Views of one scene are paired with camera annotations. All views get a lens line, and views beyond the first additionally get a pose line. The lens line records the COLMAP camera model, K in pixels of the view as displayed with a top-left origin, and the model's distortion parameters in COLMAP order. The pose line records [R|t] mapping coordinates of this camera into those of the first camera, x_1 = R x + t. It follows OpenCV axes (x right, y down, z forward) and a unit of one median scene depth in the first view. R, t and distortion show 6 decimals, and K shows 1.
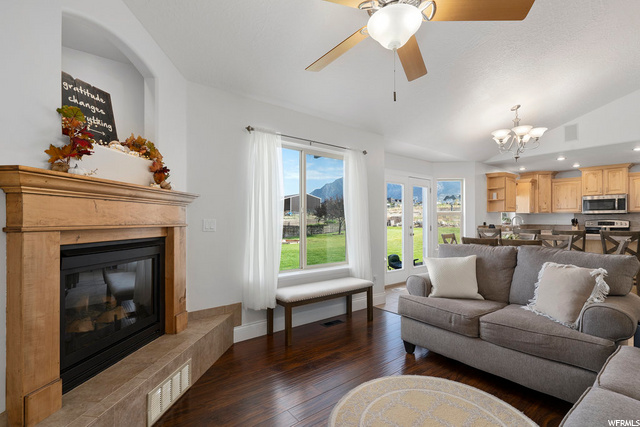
lens RADIAL K [[298.0, 0, 322.5], [0, 298.0, 222.0], [0, 0, 1]] dist [-0.001451, 0.000142]
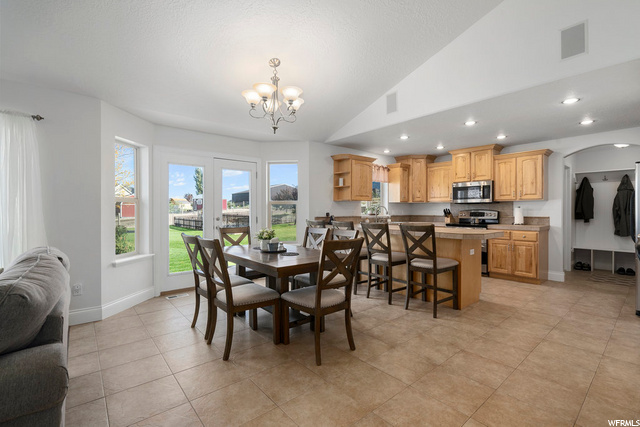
lens RADIAL K [[289.5, 0, 320.7], [0, 289.5, 212.0], [0, 0, 1]] dist [-0.000779, 0.000489]
pose [[0.999724, 0.001091, 0.023461, 1.219677], [-0.001121, 0.999999, 0.001227, -0.005867], [-0.023460, -0.001253, 0.999724, 0.413071]]
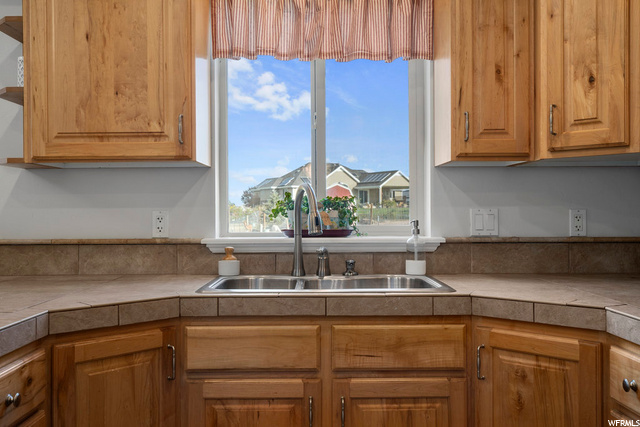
lens RADIAL K [[633.3, 0, 320.0], [0, 633.3, 213.5], [0, 0, 1]] dist [-0.001332, -0.000522]
pose [[0.780693, -0.002822, -0.624909, 2.319013], [0.001427, 0.999995, -0.002733, -0.009448], [0.624914, 0.001242, 0.780693, 1.985639]]
